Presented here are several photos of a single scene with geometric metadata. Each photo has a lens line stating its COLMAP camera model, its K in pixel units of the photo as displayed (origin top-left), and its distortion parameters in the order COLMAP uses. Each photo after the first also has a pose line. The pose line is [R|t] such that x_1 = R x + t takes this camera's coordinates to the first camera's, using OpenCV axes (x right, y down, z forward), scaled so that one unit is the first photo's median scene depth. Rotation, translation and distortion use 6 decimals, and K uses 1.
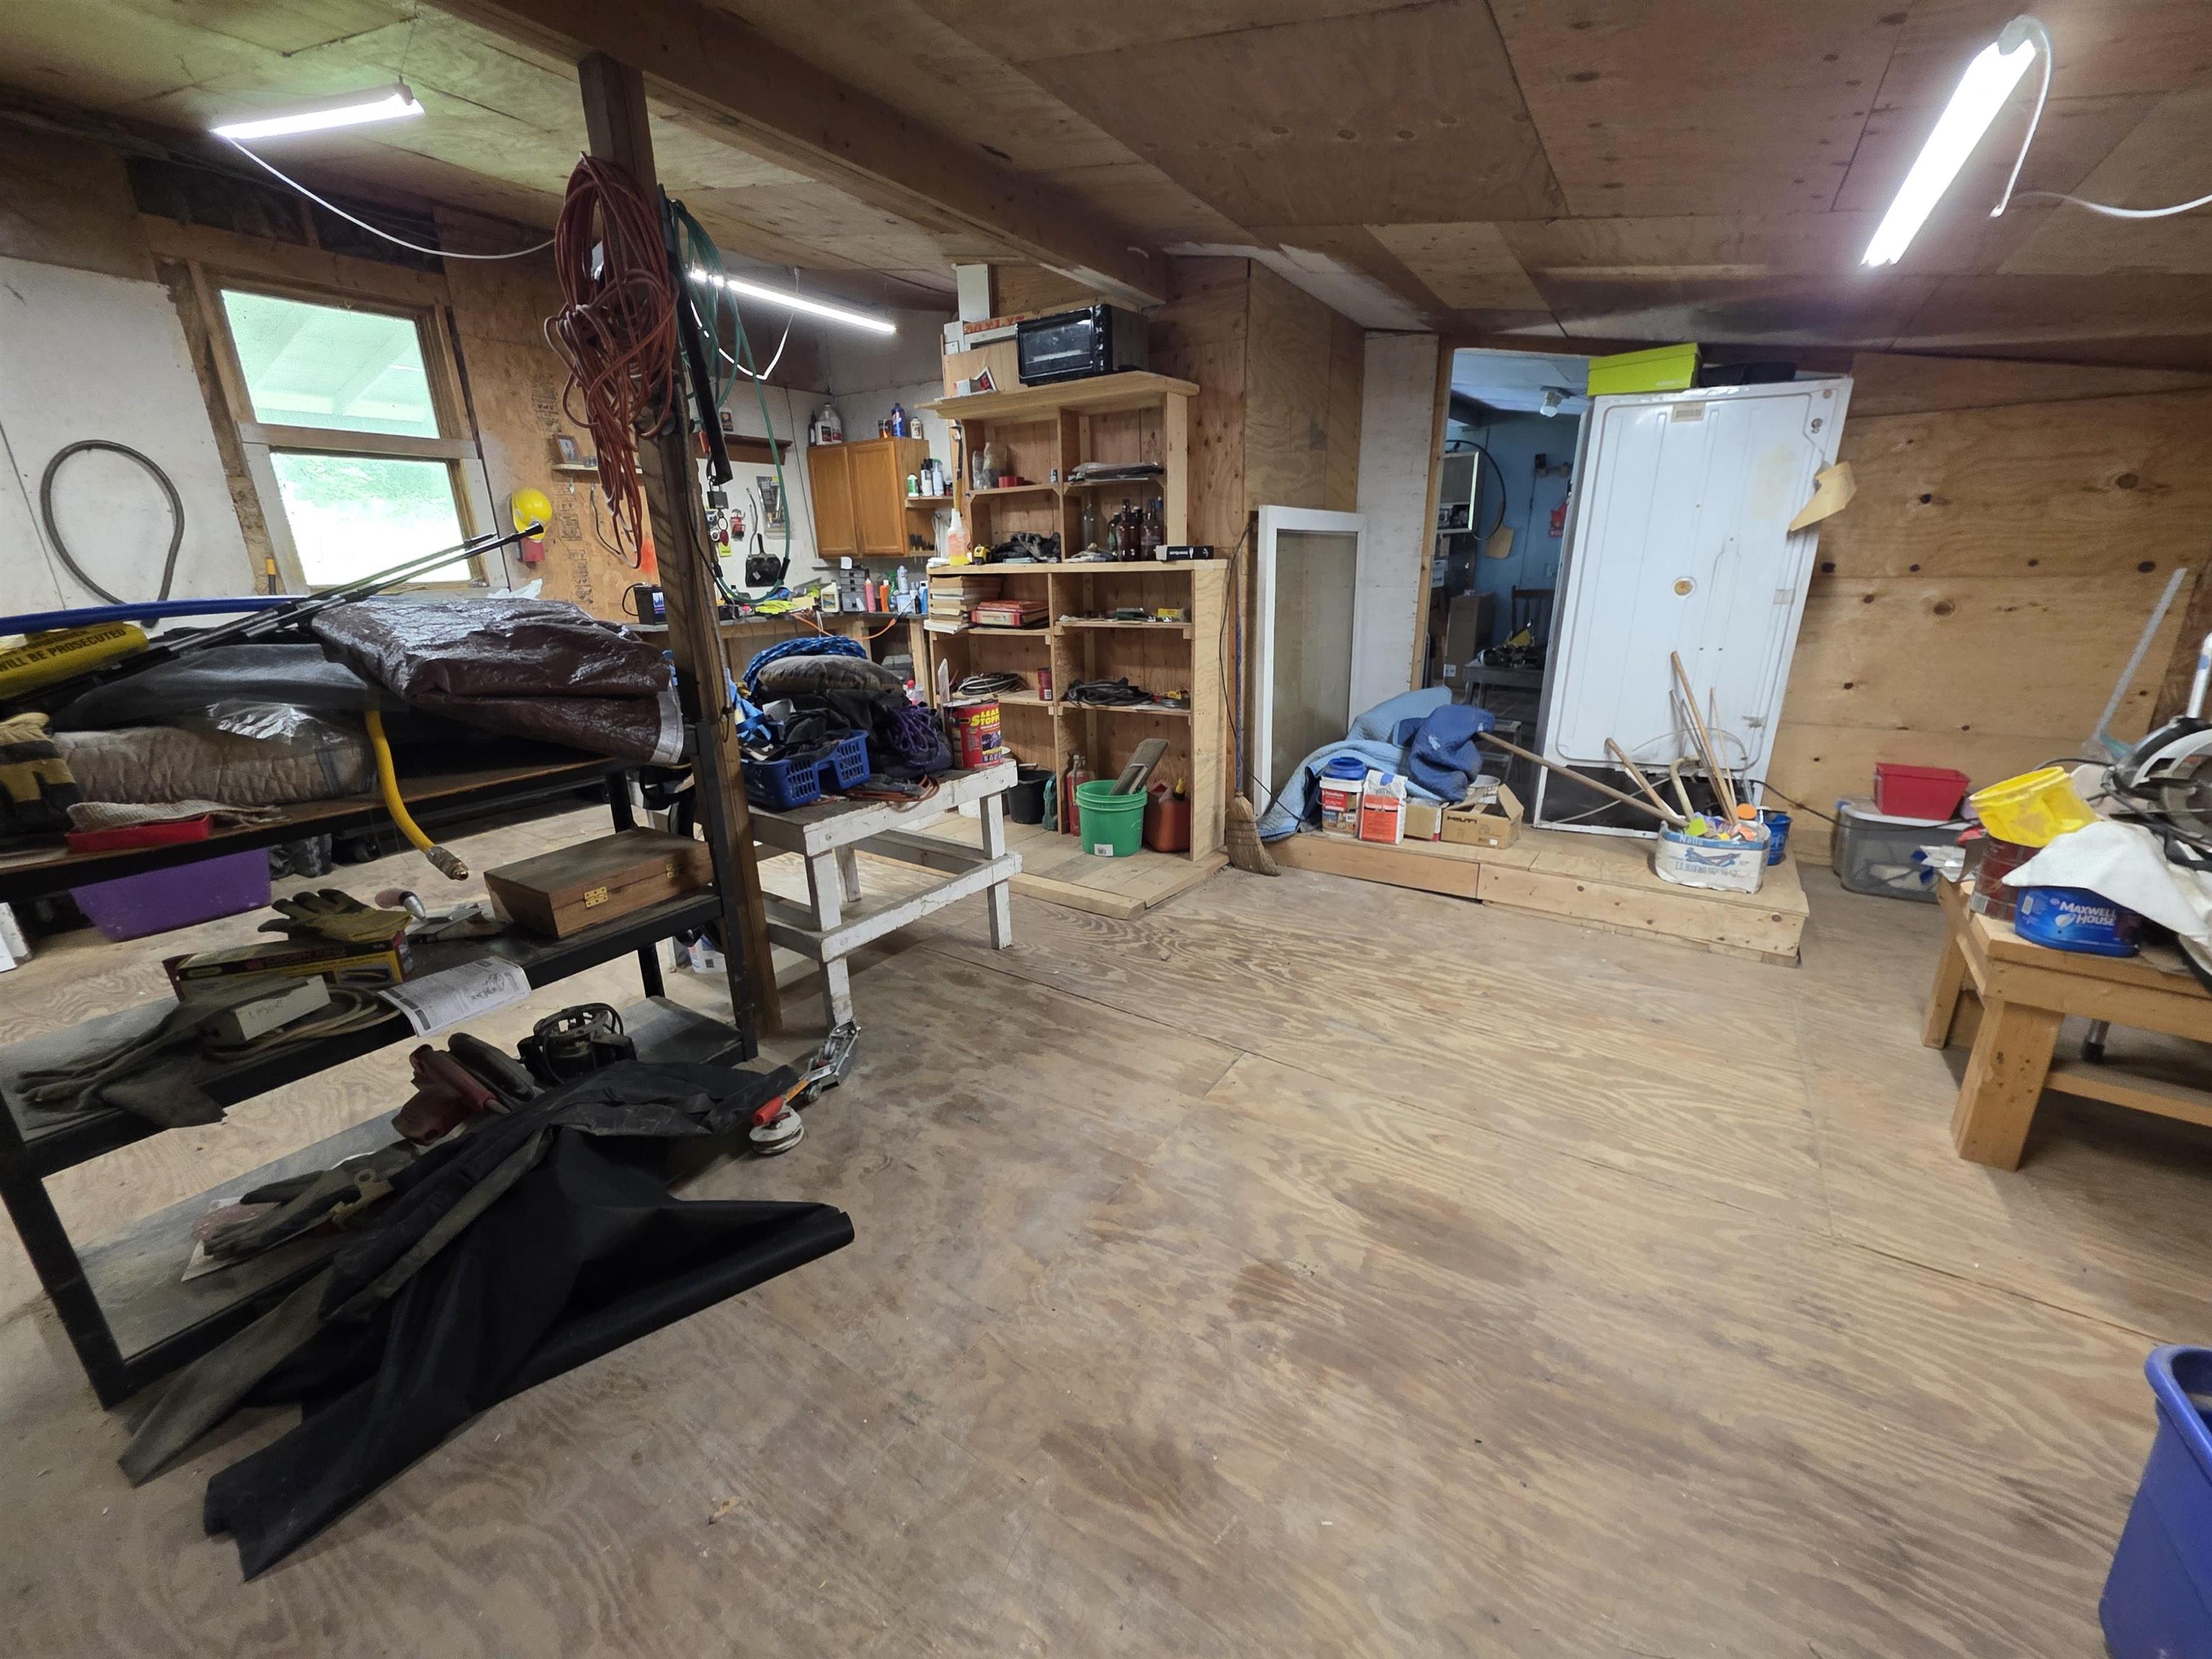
lens RADIAL K [[886.2, 0, 1097.5], [0, 886.2, 828.8], [0, 0, 1]] dist [0.008018, -0.002966]
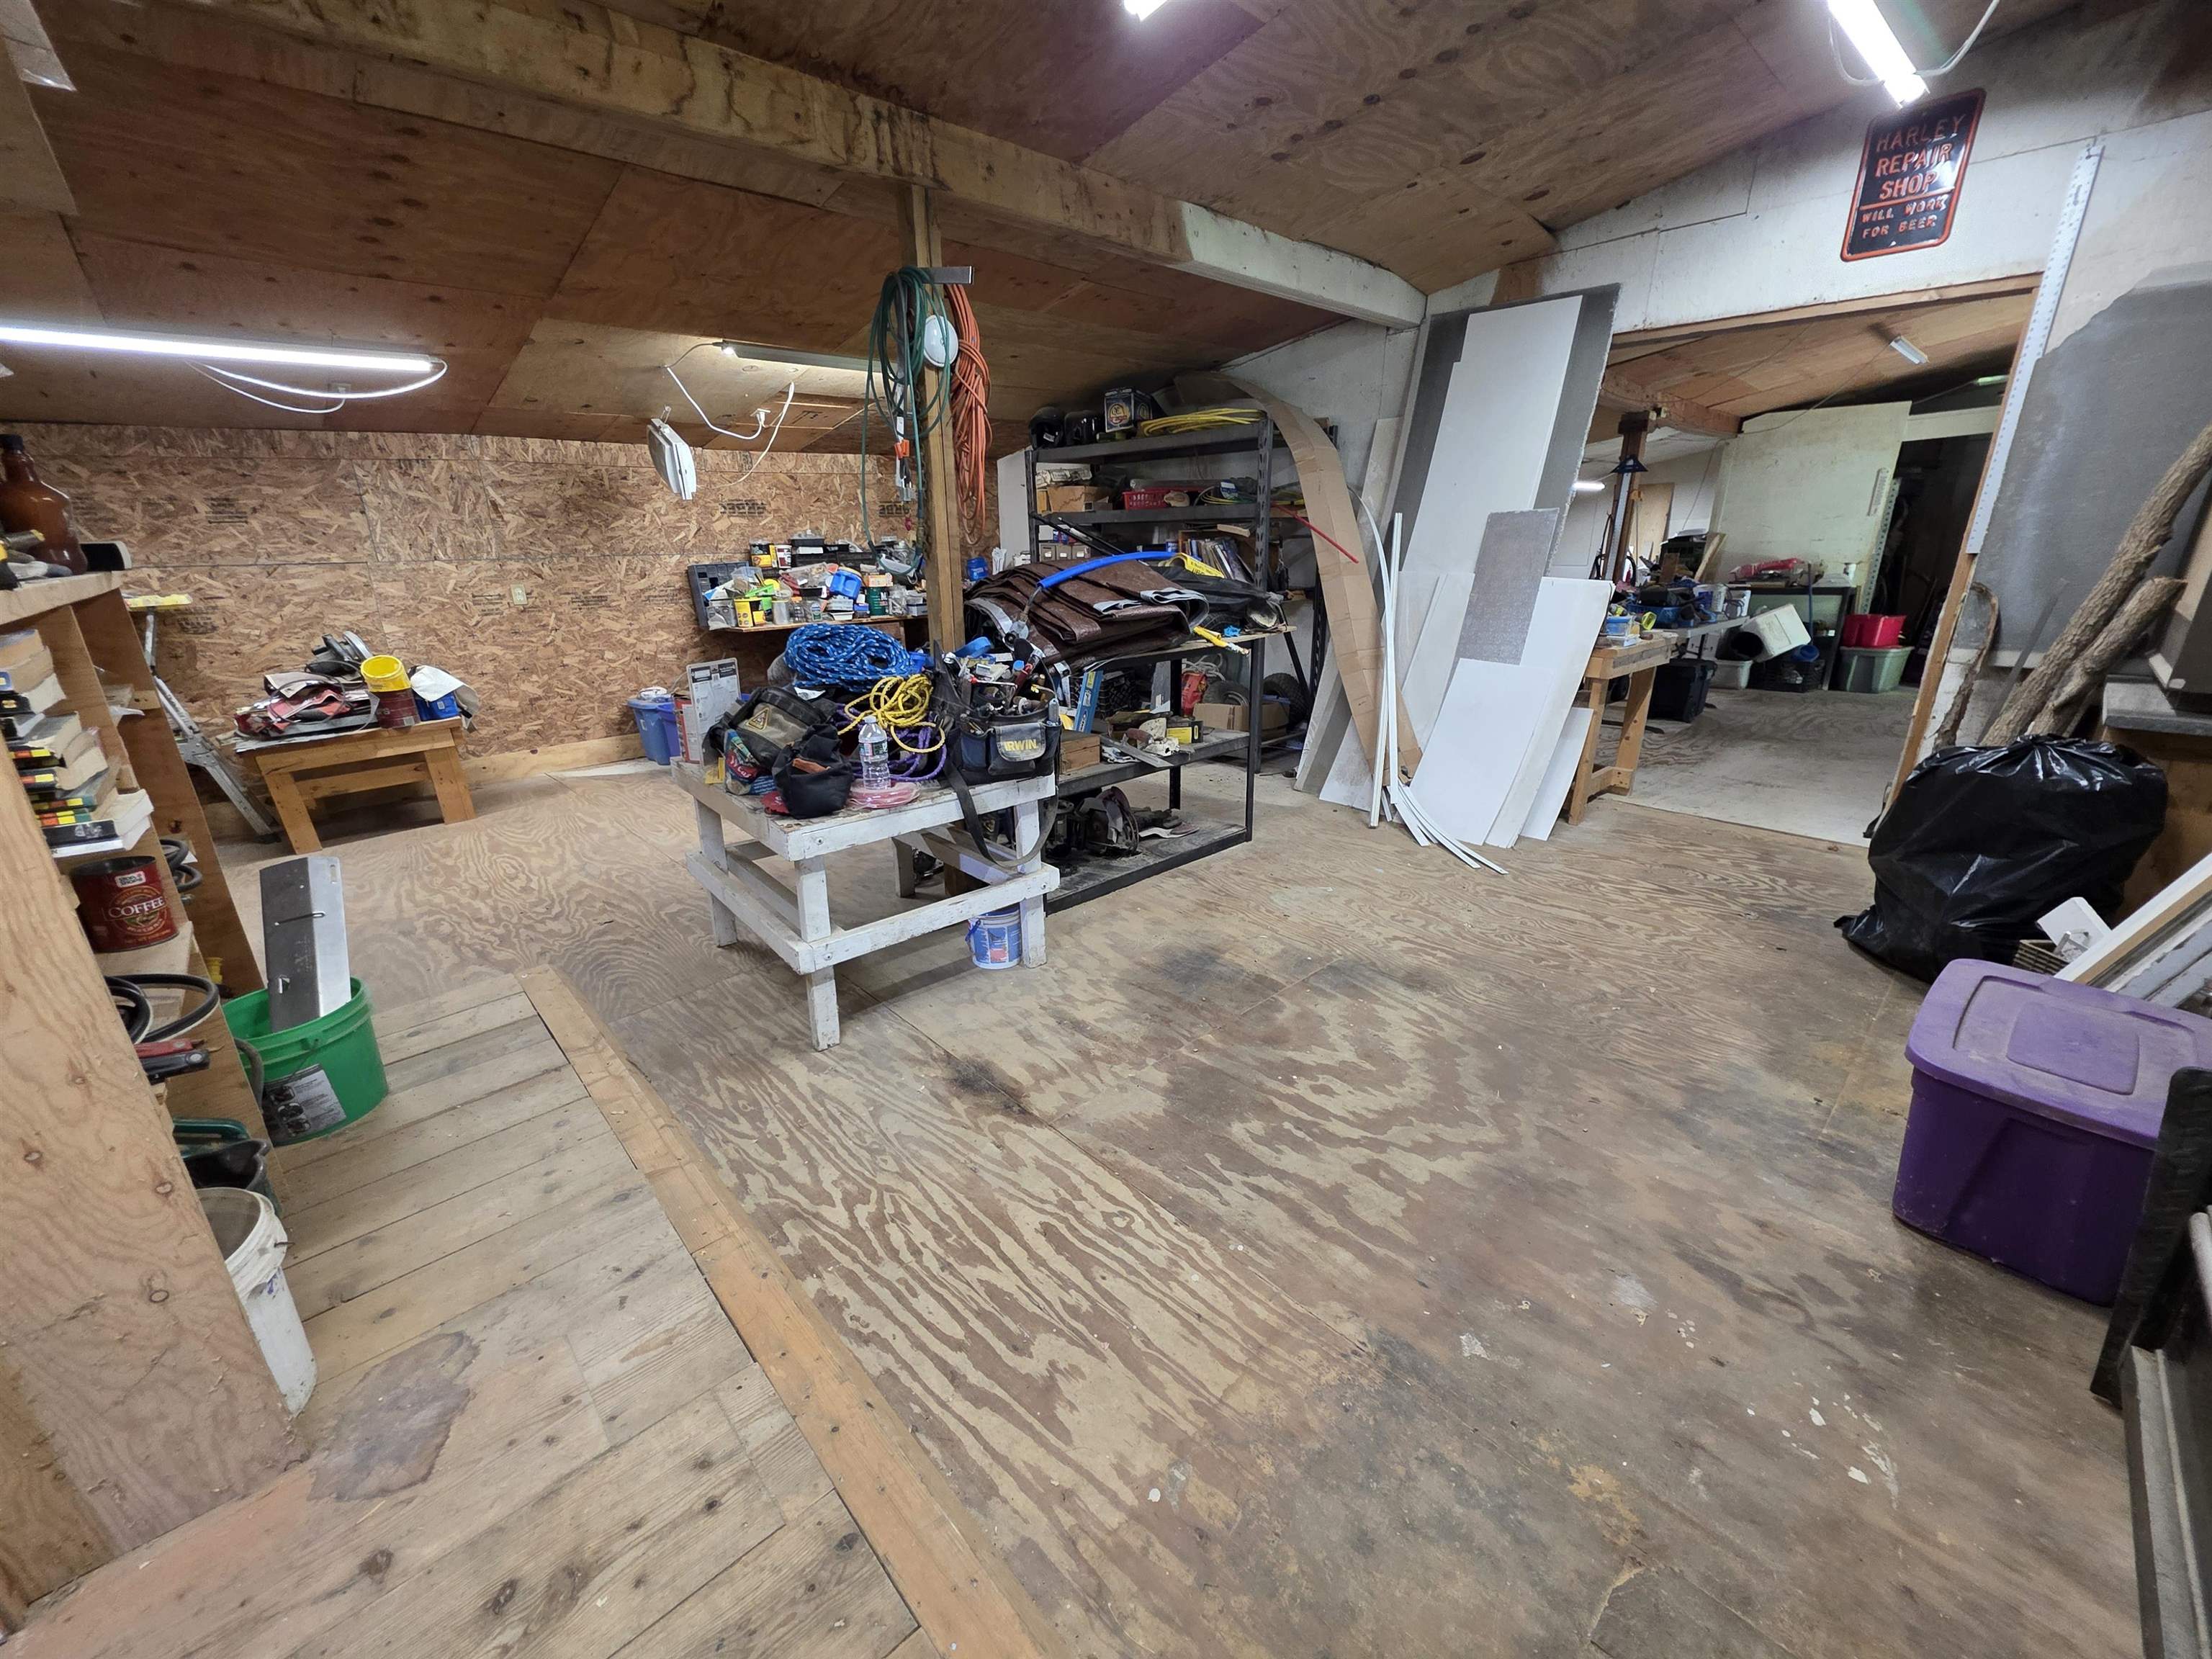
lens RADIAL K [[886.2, 0, 1097.5], [0, 886.2, 828.8], [0, 0, 1]] dist [0.008018, -0.002966]
pose [[-0.970112, -0.038364, 0.239606, -0.764485], [0.110191, 0.810098, 0.575846, -0.507507], [-0.216196, 0.585038, -0.781659, 1.670222]]
